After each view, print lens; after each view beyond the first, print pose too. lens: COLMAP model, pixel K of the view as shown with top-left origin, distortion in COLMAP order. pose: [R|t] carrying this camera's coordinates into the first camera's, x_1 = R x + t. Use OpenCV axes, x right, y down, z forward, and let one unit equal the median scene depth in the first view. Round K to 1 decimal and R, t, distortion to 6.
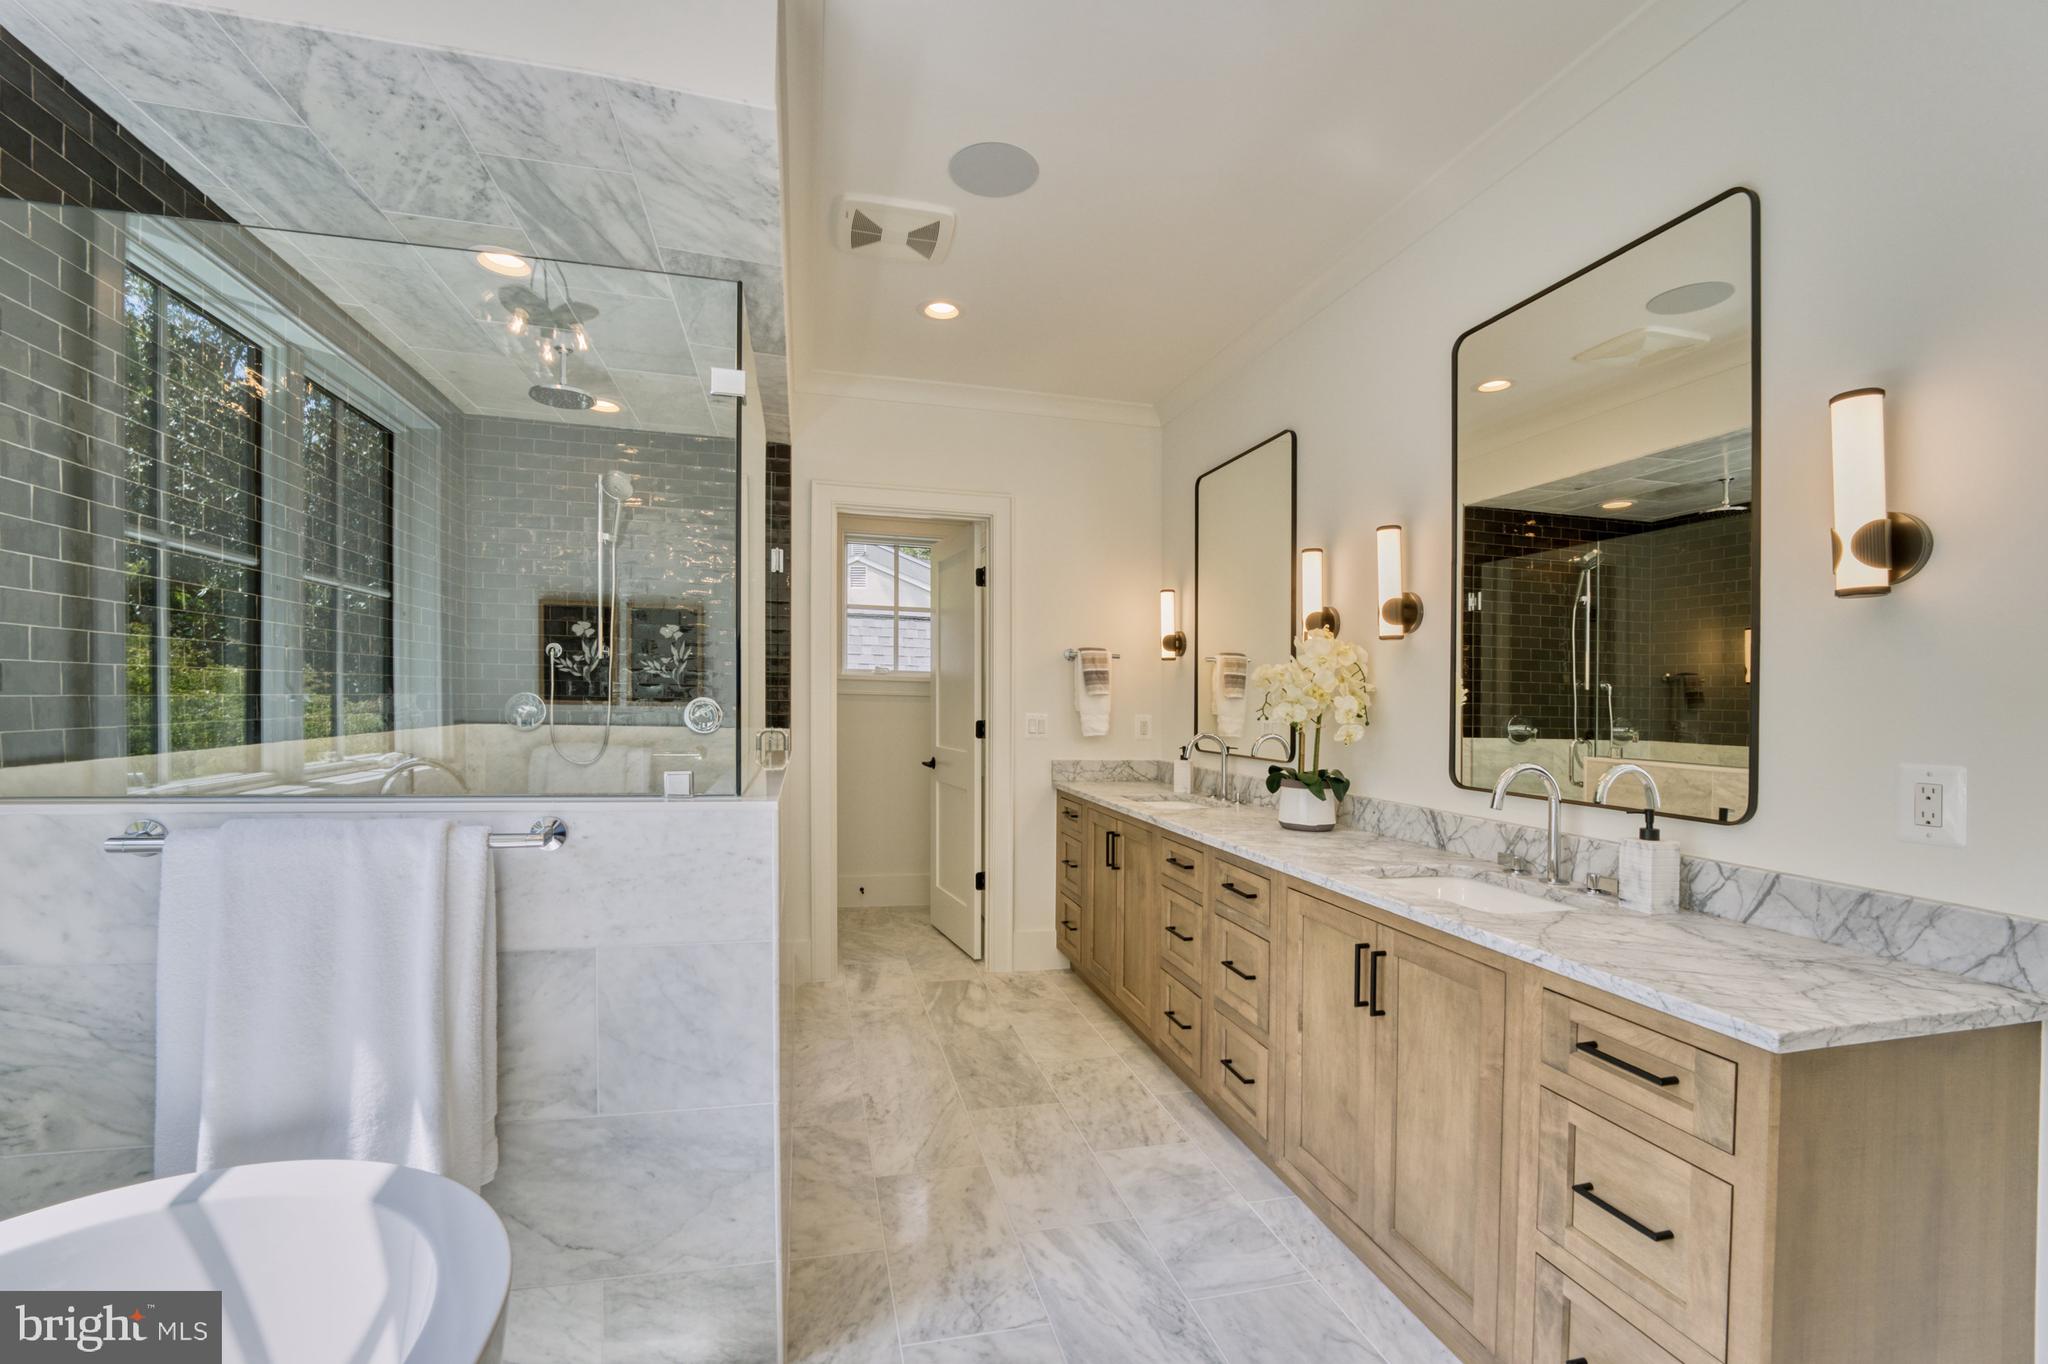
lens RADIAL K [[843.6, 0, 1024.0], [0, 843.6, 682.0], [0, 0, 1]] dist [-0.000580, -0.000058]
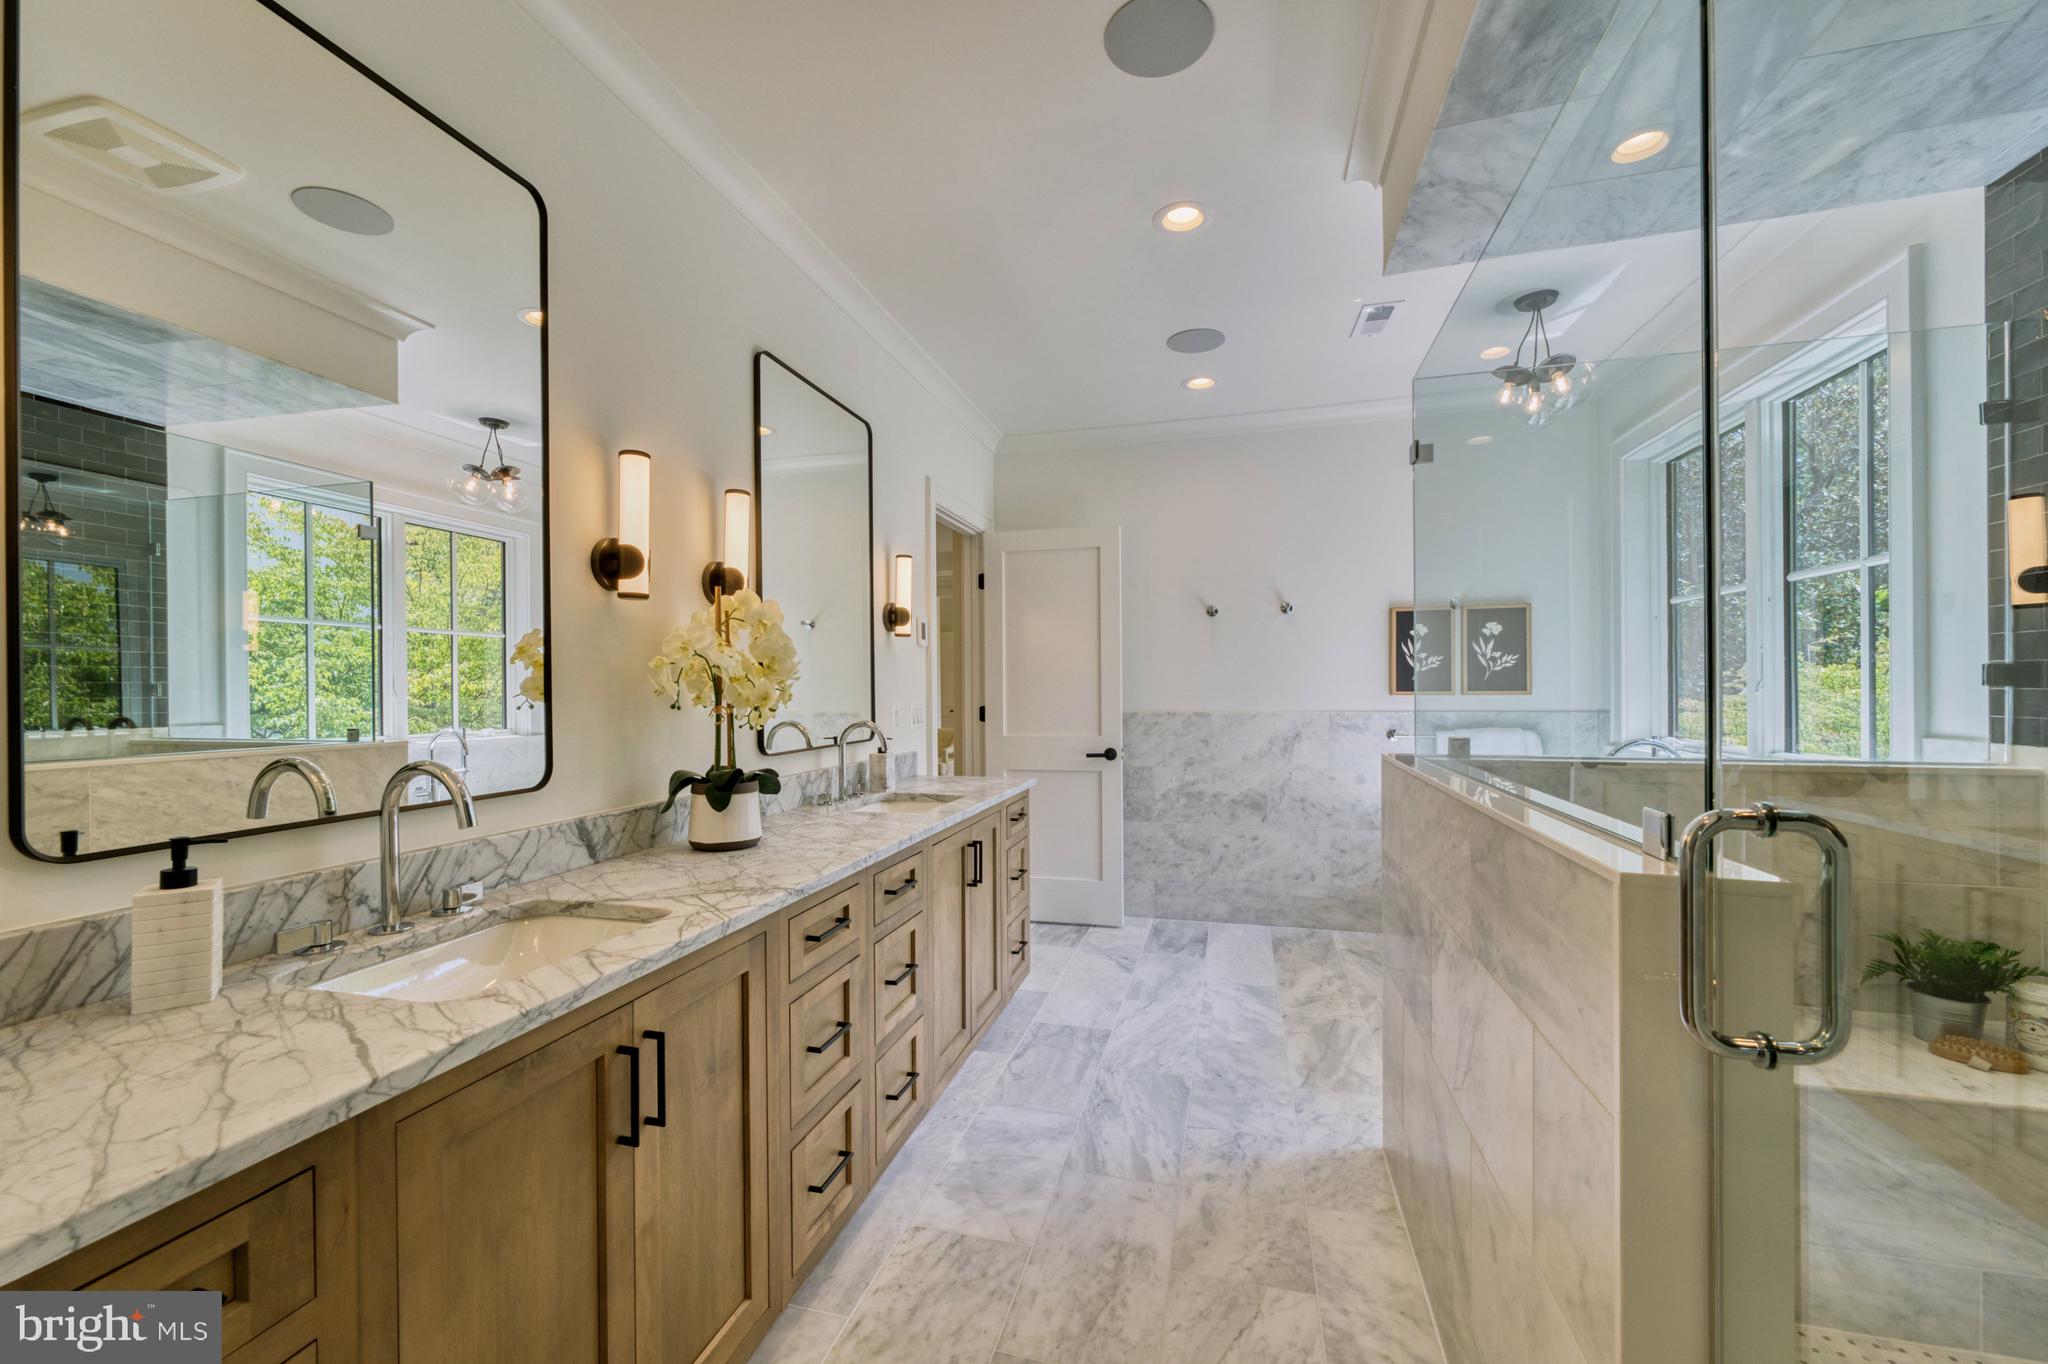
lens RADIAL K [[826.6, 0, 1027.5], [0, 826.6, 689.4], [0, 0, 1]] dist [-0.023590, 0.000050]
pose [[-0.867077, -0.012935, 0.498007, -0.337969], [-0.001793, 0.999737, 0.022845, 0.011789], [-0.498171, 0.018916, -0.866872, 1.912158]]
